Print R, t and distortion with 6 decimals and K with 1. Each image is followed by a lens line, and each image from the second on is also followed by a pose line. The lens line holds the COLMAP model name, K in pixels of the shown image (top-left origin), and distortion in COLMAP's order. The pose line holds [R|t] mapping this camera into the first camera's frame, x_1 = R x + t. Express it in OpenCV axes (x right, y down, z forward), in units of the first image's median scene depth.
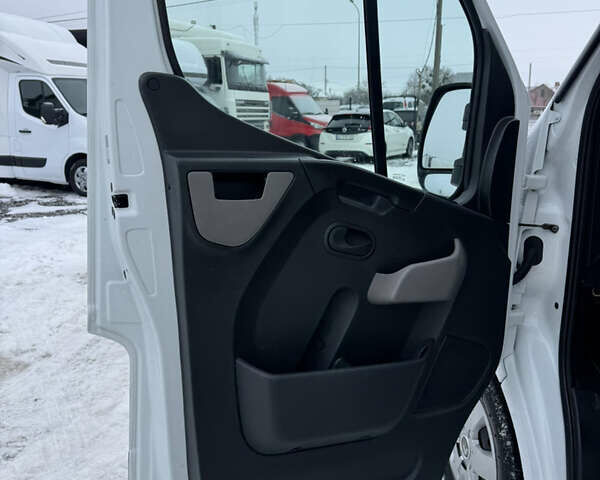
lens RADIAL K [[563.2, 0, 300.0], [0, 563.2, 240.0], [0, 0, 1]] dist [0.139584, -0.224339]
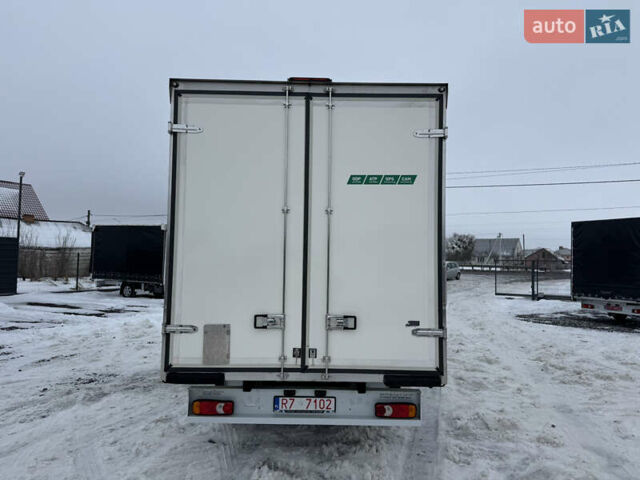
lens RADIAL K [[446.5, 0, 320.0], [0, 446.5, 240.0], [0, 0, 1]] dist [0.123038, -0.173764]
pose [[0.992705, 0.010901, -0.120074, 0.173338], [-0.042779, 0.962953, -0.266256, 0.086201], [0.112723, 0.269450, 0.956394, -0.454149]]
